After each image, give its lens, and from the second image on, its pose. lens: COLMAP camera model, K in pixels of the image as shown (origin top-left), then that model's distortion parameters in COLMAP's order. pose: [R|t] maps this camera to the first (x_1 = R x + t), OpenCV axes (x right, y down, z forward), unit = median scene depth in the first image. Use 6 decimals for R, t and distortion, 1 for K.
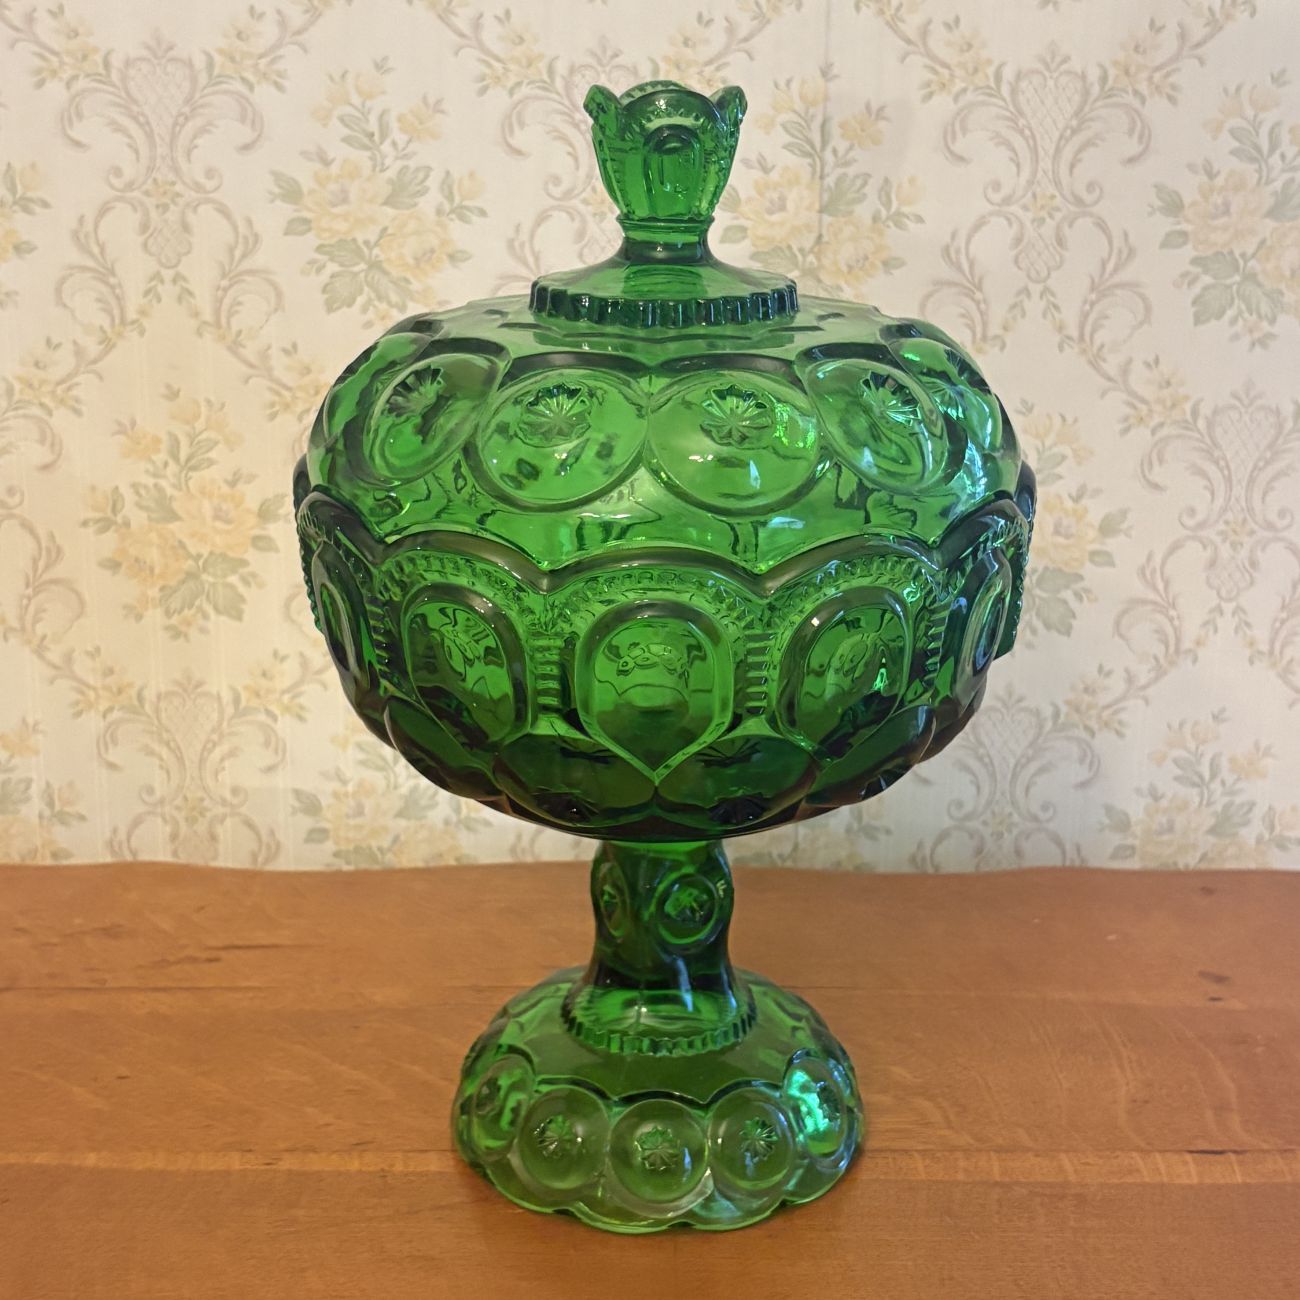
lens RADIAL K [[2183.5, 0, 650.0], [0, 2183.5, 650.0], [0, 0, 1]] dist [0.206800, -1.037998]
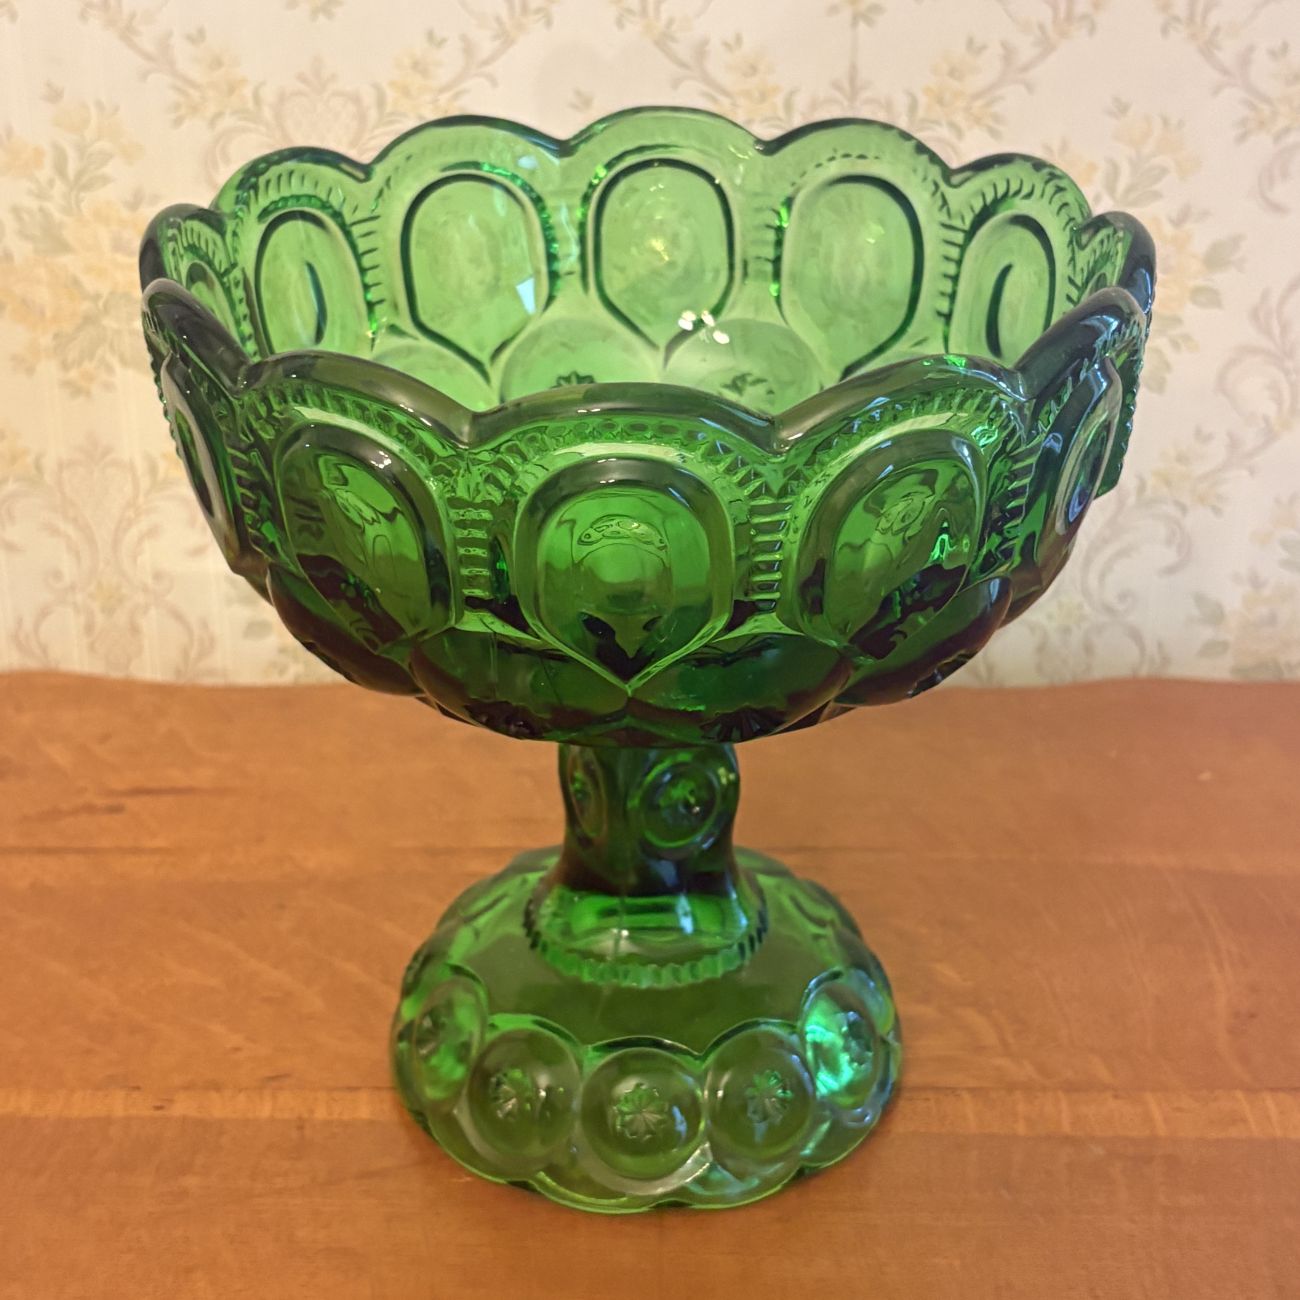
lens RADIAL K [[2183.1, 0, 637.2], [0, 2183.1, 668.4], [0, 0, 1]] dist [0.162985, -0.790833]
pose [[0.999794, 0.001117, -0.020259, 0.013312], [0.002306, 0.985758, 0.168157, -0.045804], [0.020159, -0.168169, 0.985552, 0.182362]]
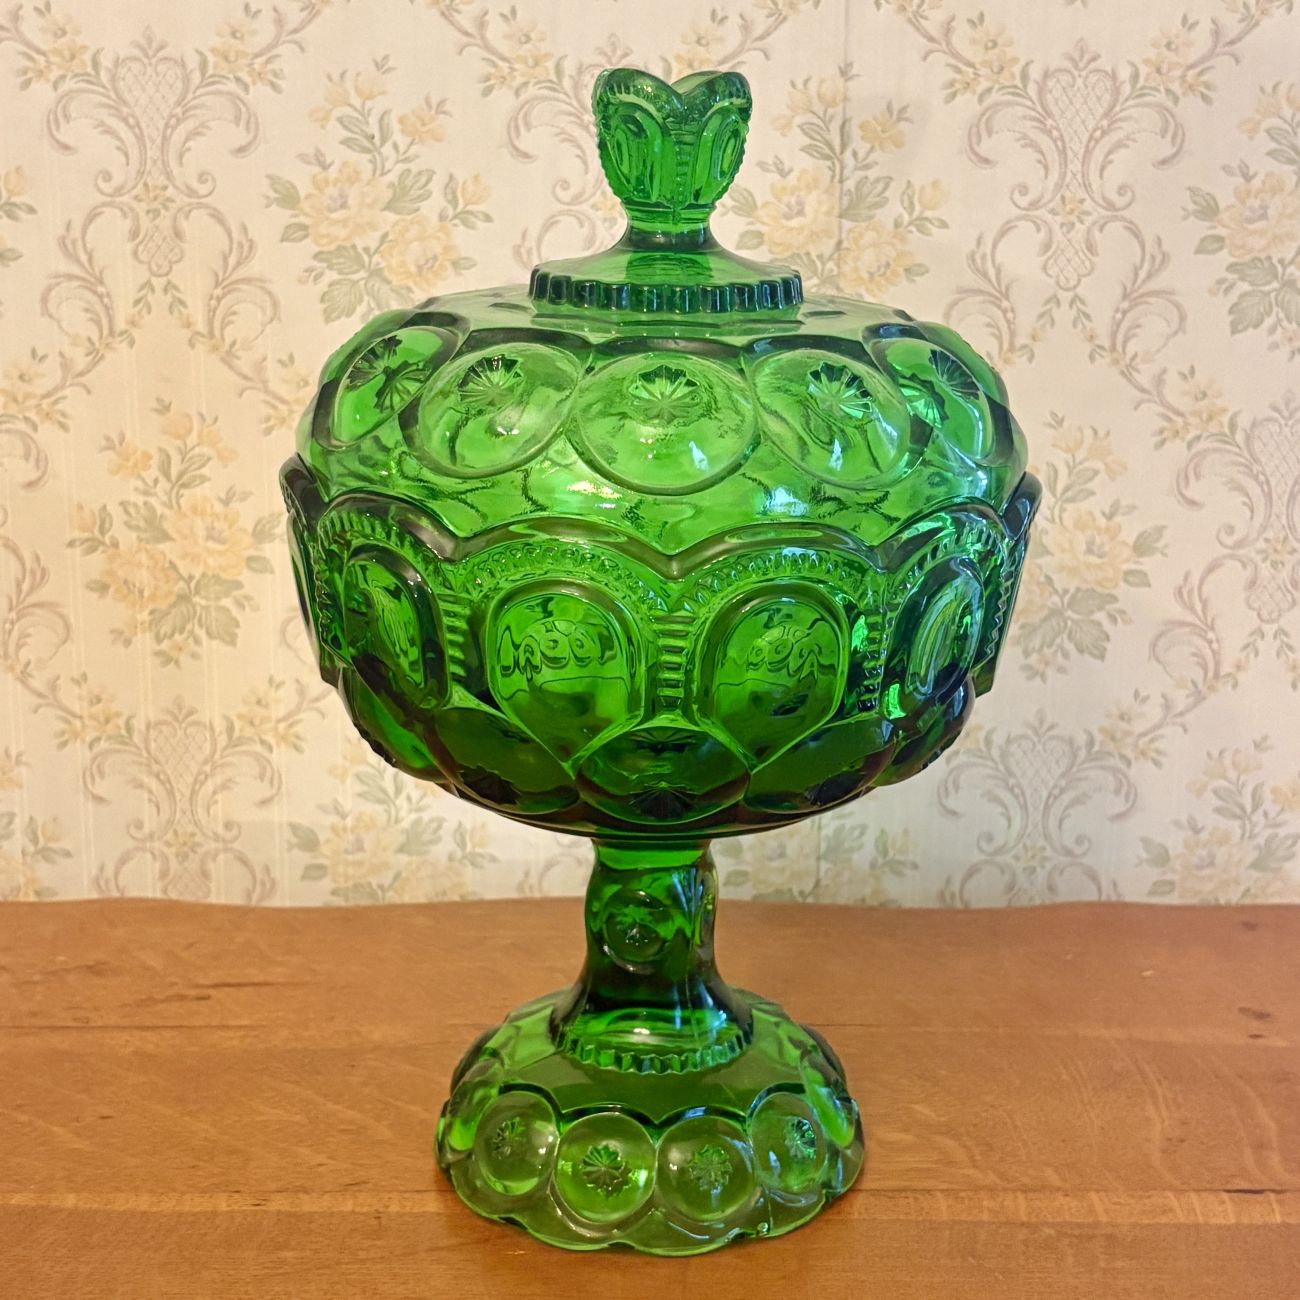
lens RADIAL K [[2305.0, 0, 682.4], [0, 2305.0, 653.0], [0, 0, 1]] dist [0.215062, -1.092036]
pose [[0.999997, -0.001736, 0.001786, 0.006617], [0.001776, 0.999734, -0.023007, 0.014207], [-0.001746, 0.023010, 0.999734, -0.007032]]
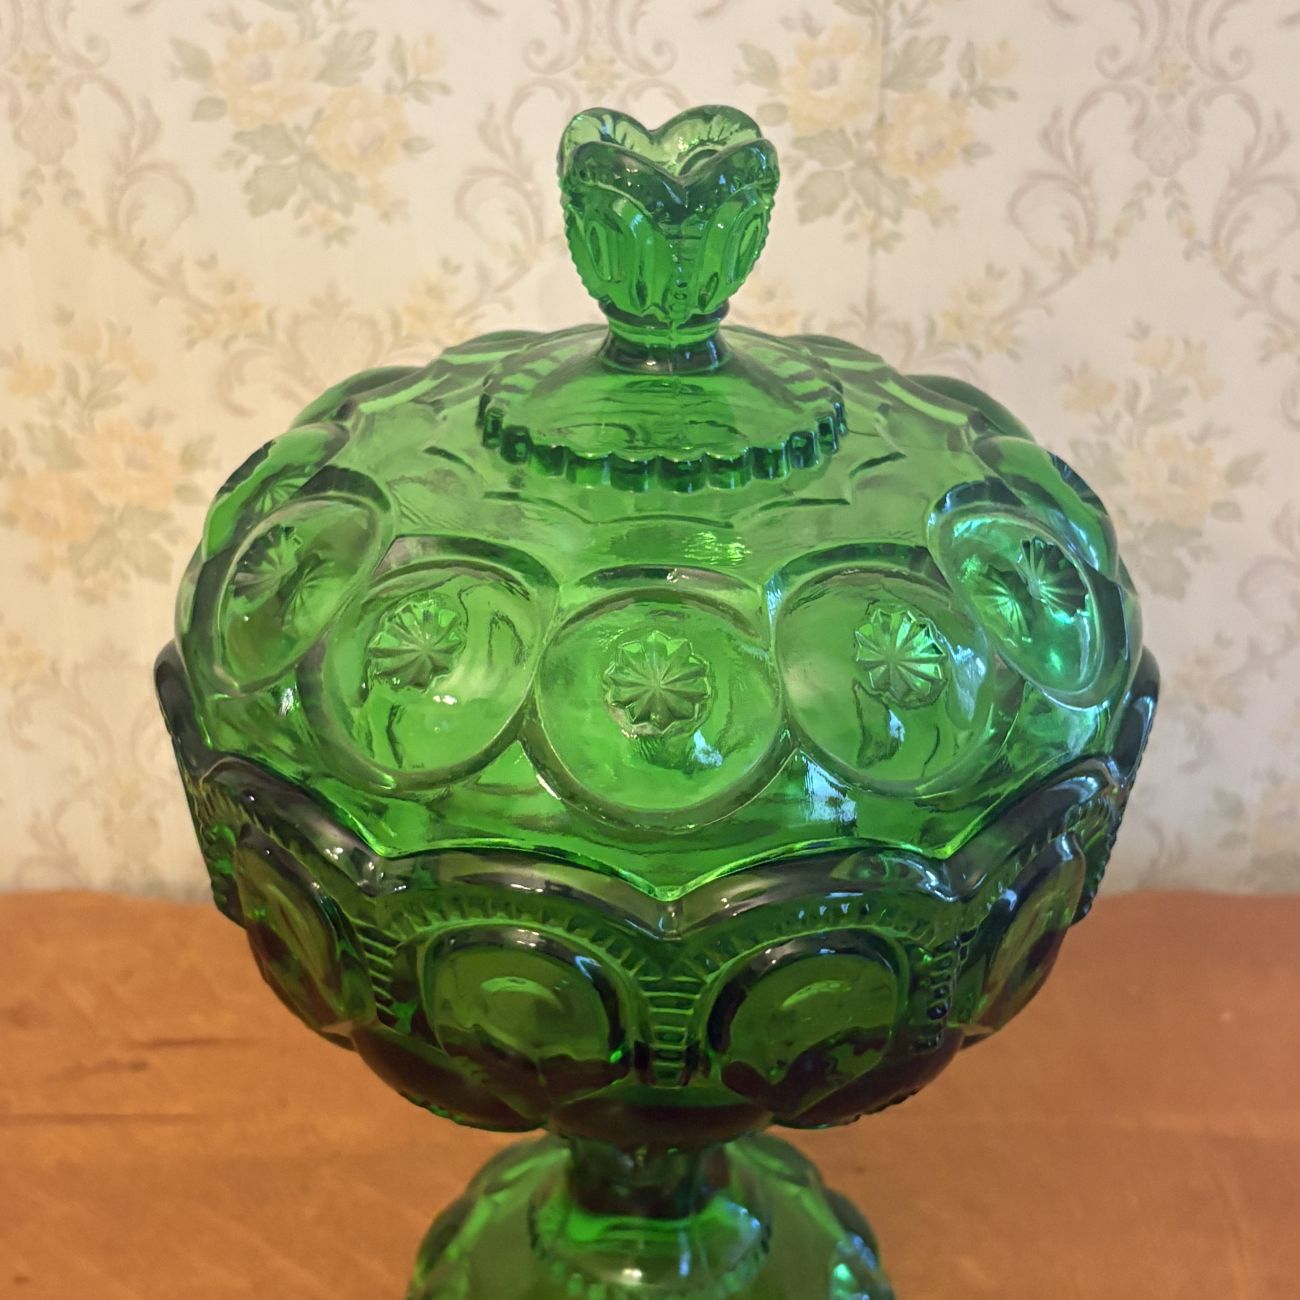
lens RADIAL K [[2183.5, 0, 650.0], [0, 2183.5, 650.0], [0, 0, 1]] dist [0.206800, -1.037998]
pose [[0.999816, -0.004182, -0.018718, 0.009637], [0.007961, 0.978381, 0.206658, -0.167482], [0.017449, -0.206769, 0.978234, 0.205407]]
